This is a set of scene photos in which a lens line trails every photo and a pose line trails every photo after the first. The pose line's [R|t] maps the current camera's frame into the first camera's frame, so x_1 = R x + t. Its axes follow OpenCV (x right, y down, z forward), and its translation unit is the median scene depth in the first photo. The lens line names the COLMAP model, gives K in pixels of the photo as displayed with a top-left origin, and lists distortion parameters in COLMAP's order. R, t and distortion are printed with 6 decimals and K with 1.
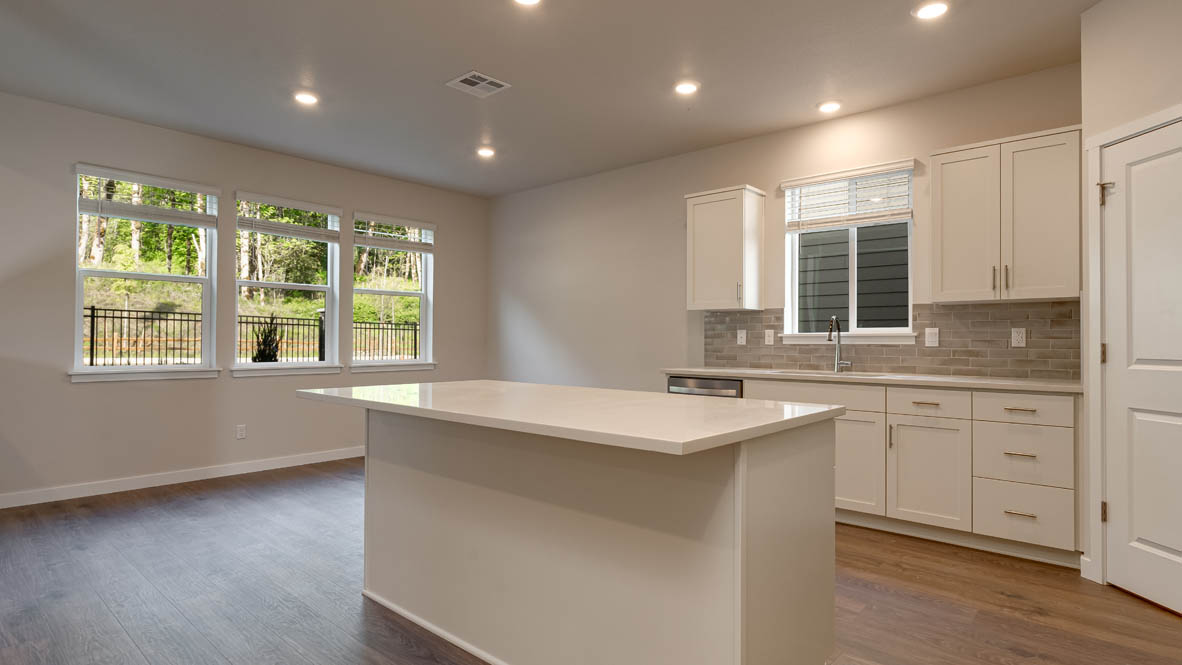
lens RADIAL K [[607.2, 0, 591.0], [0, 607.2, 332.5], [0, 0, 1]] dist [-0.007378, 0.002540]
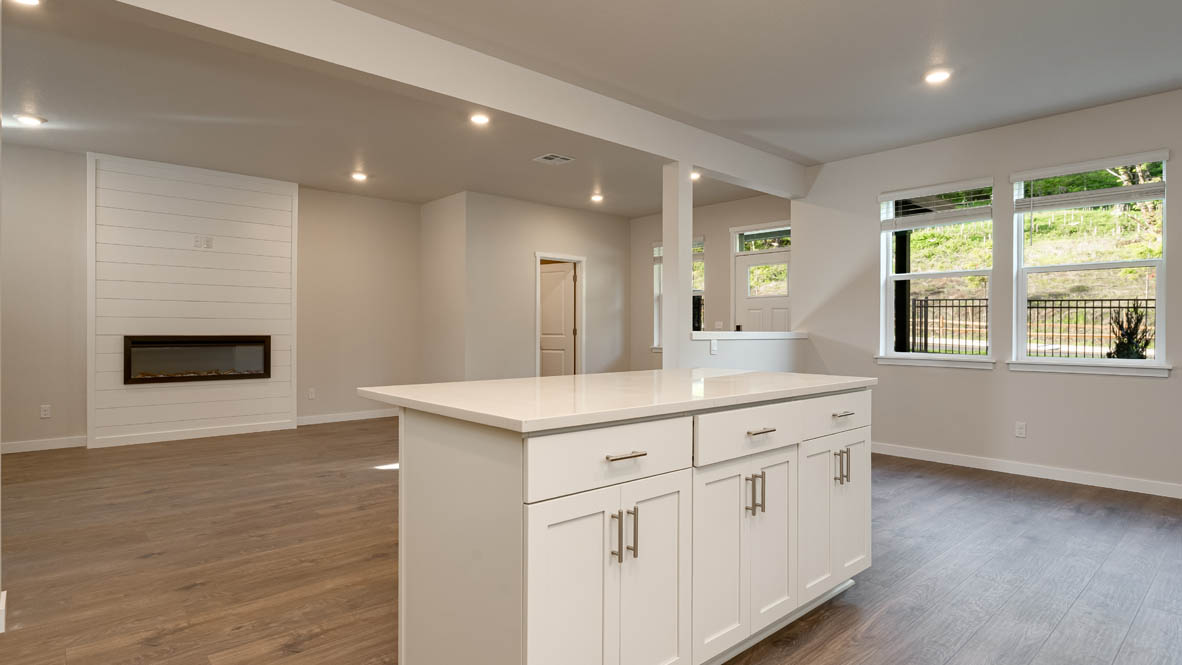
lens RADIAL K [[618.8, 0, 590.2], [0, 618.8, 330.5], [0, 0, 1]] dist [-0.001599, 0.001029]
pose [[-0.124040, -0.002780, -0.992273, 0.606358], [0.011077, 0.999930, -0.004186, 0.015277], [0.992215, -0.011511, -0.124000, 0.638401]]
